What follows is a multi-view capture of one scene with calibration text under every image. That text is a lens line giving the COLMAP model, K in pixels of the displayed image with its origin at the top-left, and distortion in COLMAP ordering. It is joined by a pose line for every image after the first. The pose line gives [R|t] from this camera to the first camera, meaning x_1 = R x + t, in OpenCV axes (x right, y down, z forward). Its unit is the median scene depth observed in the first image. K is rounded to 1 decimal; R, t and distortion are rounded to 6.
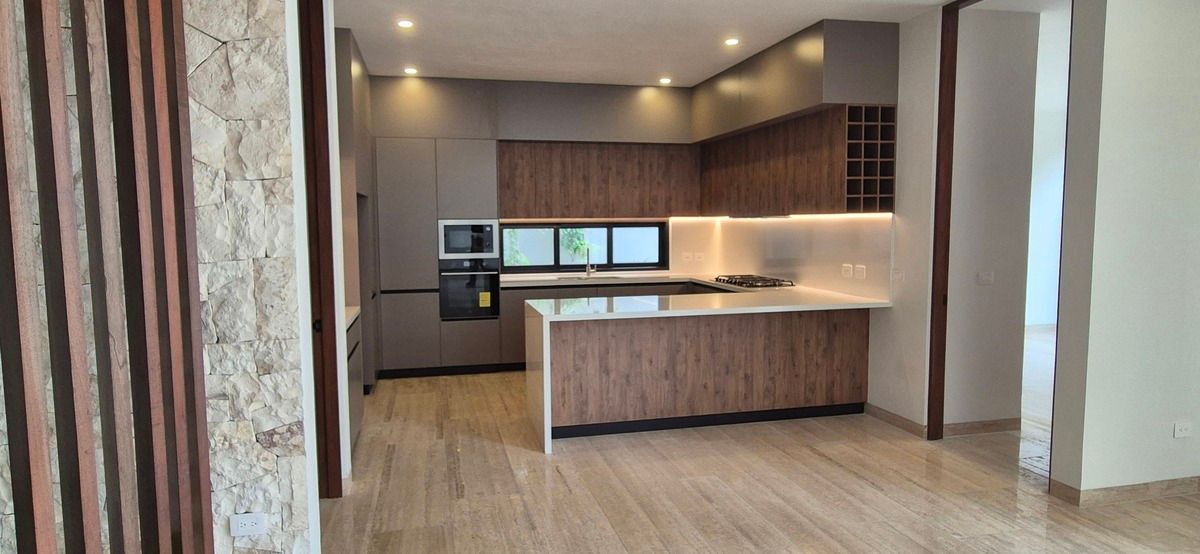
lens RADIAL K [[676.9, 0, 600.0], [0, 676.9, 277.0], [0, 0, 1]] dist [0.000463, 0.000229]
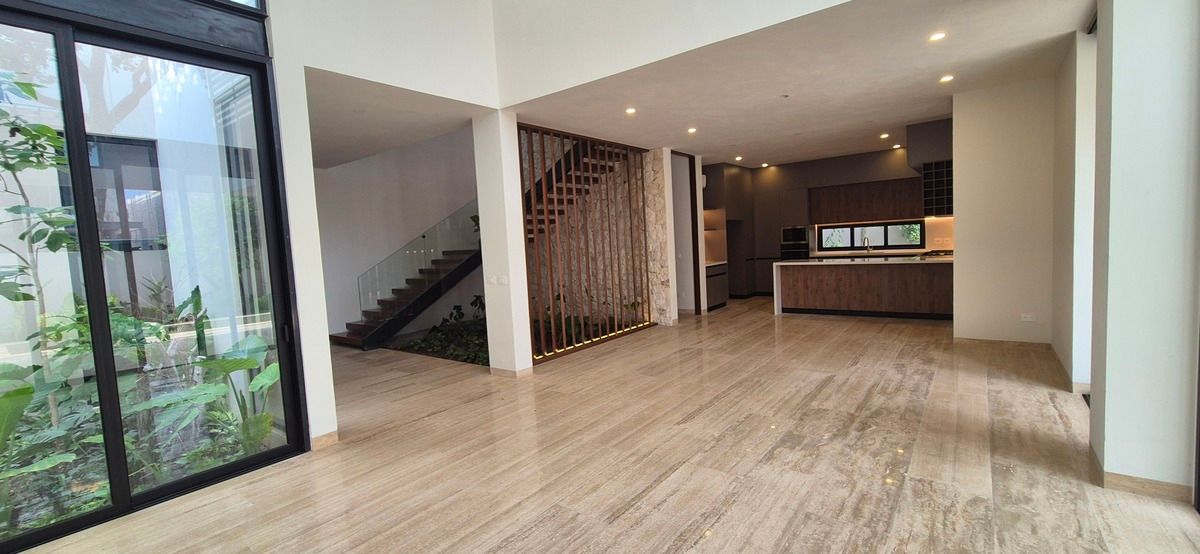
lens RADIAL K [[492.4, 0, 600.0], [0, 492.4, 277.0], [0, 0, 1]] dist [0.001056, 0.000212]
pose [[0.631843, 0.030749, -0.774487, 0.840694], [-0.013023, 0.999493, 0.029058, 0.054773], [0.774987, -0.008274, 0.631923, -0.649682]]
